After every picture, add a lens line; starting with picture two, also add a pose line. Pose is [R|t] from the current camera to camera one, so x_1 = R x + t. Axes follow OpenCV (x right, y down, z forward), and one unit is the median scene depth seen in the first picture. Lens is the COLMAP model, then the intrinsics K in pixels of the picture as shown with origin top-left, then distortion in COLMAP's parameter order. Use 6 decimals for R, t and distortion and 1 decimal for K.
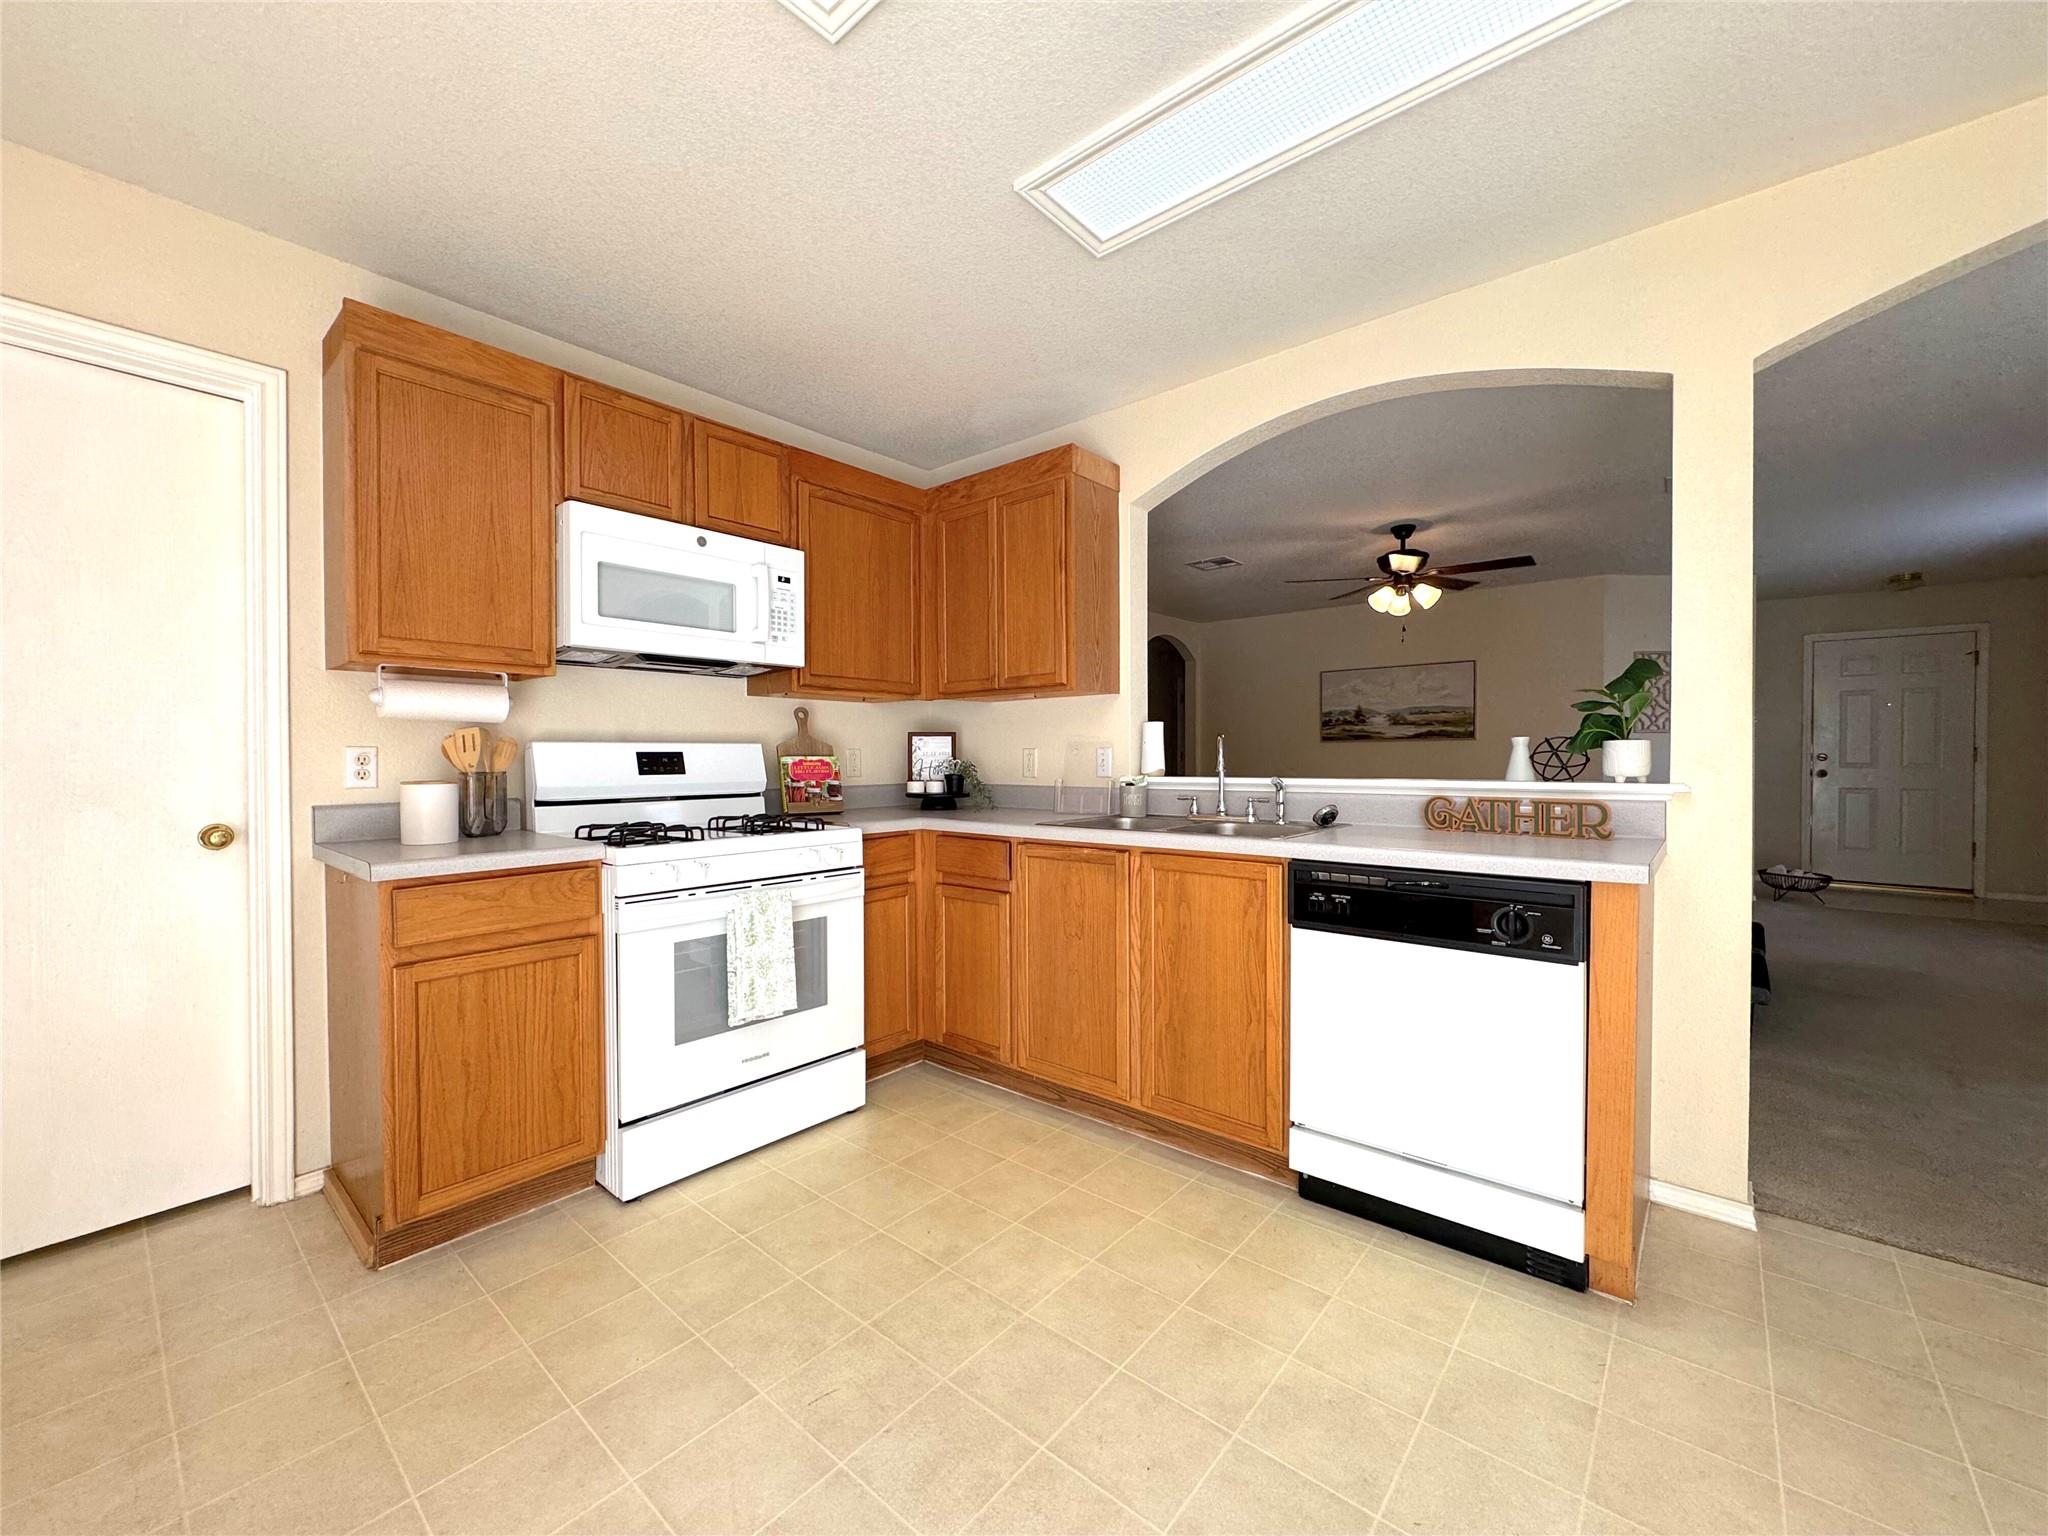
lens RADIAL K [[813.6, 0, 1029.4], [0, 813.6, 765.5], [0, 0, 1]] dist [-0.000985, 0.000256]
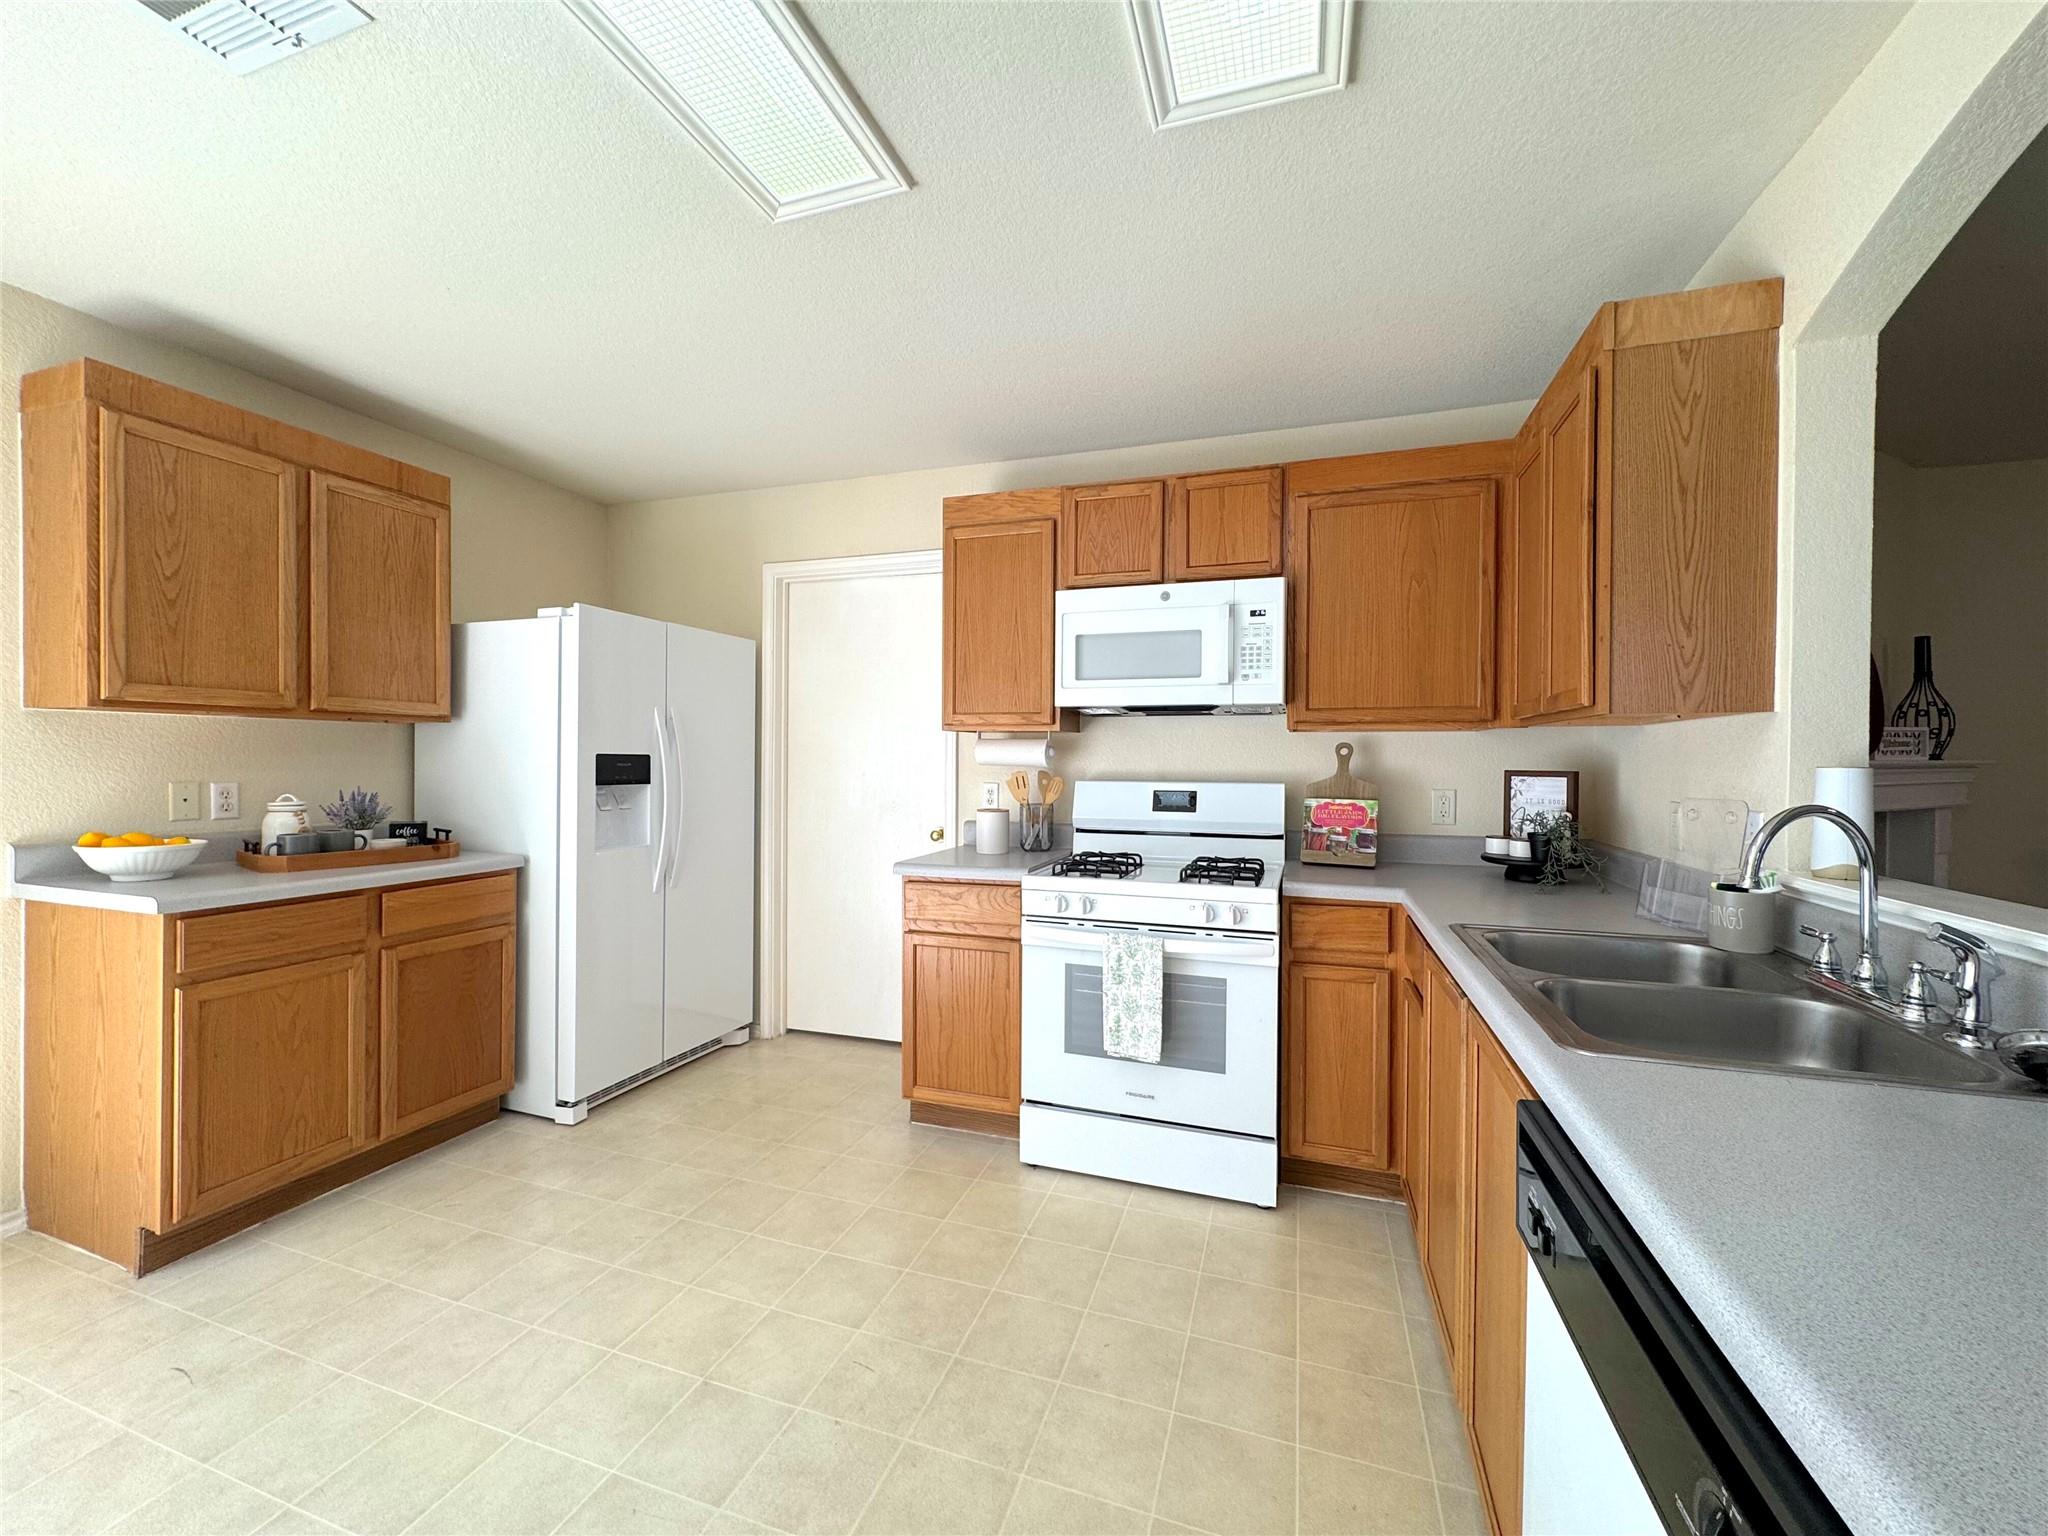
lens RADIAL K [[813.6, 0, 1018.2], [0, 813.6, 766.0], [0, 0, 1]] dist [-0.000985, 0.000256]
pose [[0.368478, 0.015641, -0.929505, 0.511254], [-0.017883, 0.999793, 0.009734, -0.060335], [0.929464, 0.013036, 0.368682, 0.429053]]
